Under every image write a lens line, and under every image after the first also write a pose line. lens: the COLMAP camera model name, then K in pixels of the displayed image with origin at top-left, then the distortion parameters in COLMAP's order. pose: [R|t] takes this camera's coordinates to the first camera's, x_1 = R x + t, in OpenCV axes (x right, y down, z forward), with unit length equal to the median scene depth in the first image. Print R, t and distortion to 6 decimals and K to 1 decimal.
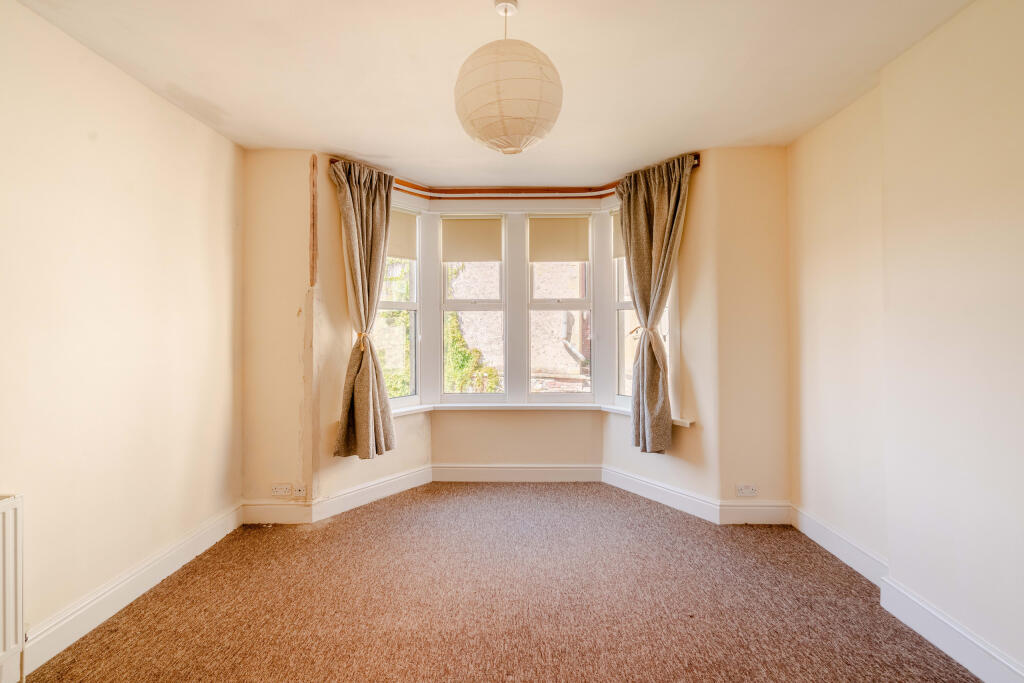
lens RADIAL K [[464.5, 0, 511.9], [0, 464.5, 320.2], [0, 0, 1]] dist [0.000674, 0.001024]
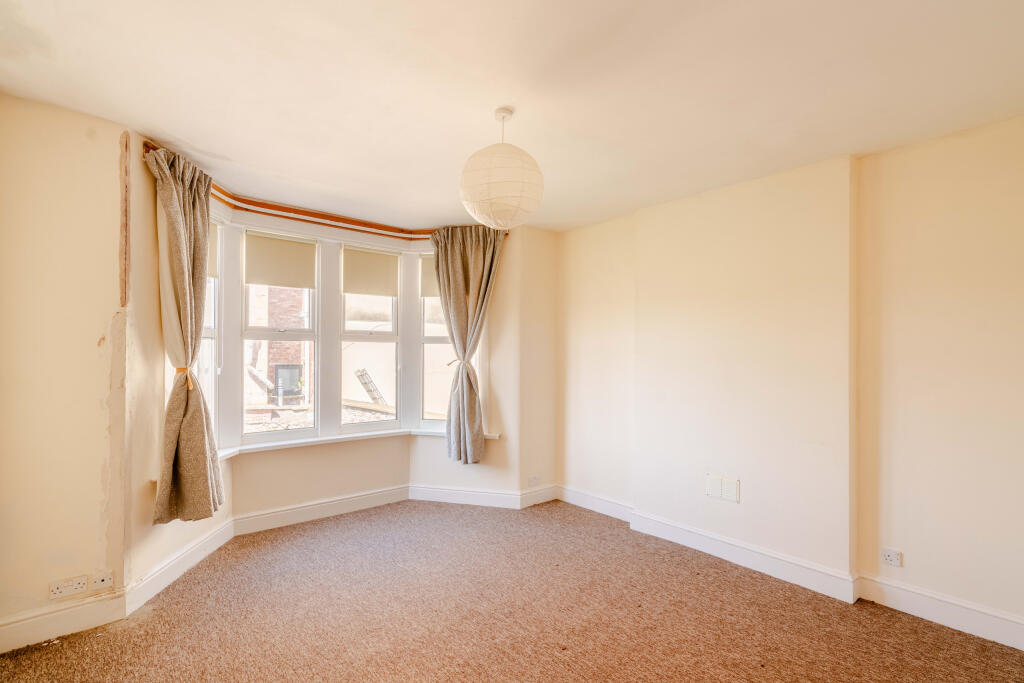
lens RADIAL K [[476.9, 0, 511.7], [0, 476.9, 348.7], [0, 0, 1]] dist [-0.002841, 0.007127]
pose [[0.750088, 0.017028, 0.661119, -0.446449], [-0.025877, 0.999659, 0.003611, -0.022738], [-0.660832, -0.019816, 0.750272, -0.001291]]
